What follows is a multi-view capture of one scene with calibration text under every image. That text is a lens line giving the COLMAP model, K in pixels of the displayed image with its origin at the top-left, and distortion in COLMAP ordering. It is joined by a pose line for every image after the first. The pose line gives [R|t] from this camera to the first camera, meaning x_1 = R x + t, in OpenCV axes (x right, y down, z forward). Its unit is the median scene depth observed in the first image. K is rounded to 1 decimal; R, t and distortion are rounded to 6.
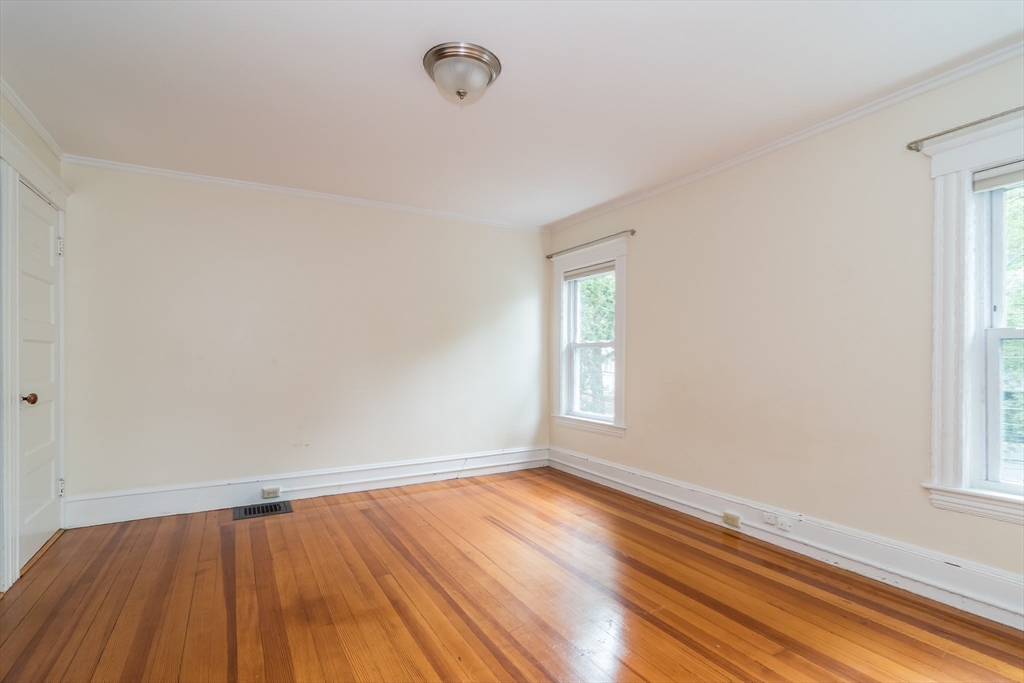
lens RADIAL K [[495.7, 0, 510.3], [0, 495.7, 353.1], [0, 0, 1]] dist [-0.000632, -0.000304]
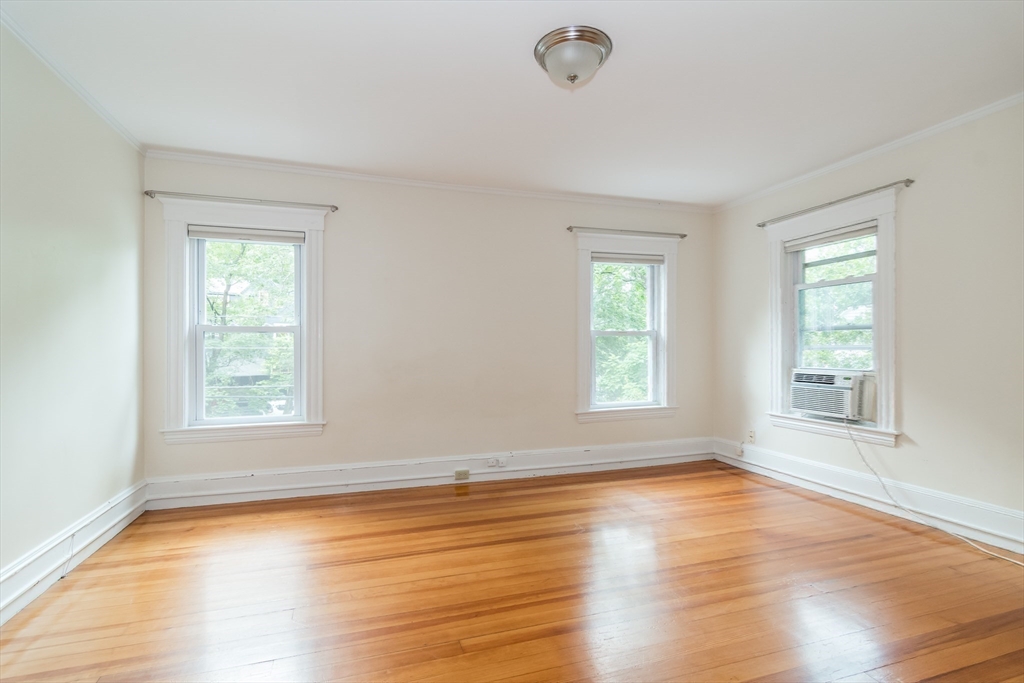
lens RADIAL K [[479.9, 0, 512.0], [0, 479.9, 341.5], [0, 0, 1]] dist [-0.027456, -0.000292]
pose [[0.209796, 0.017803, 0.977583, -0.724555], [0.000834, 0.999831, -0.018387, 0.024110], [-0.977745, 0.004673, 0.209745, 0.637099]]
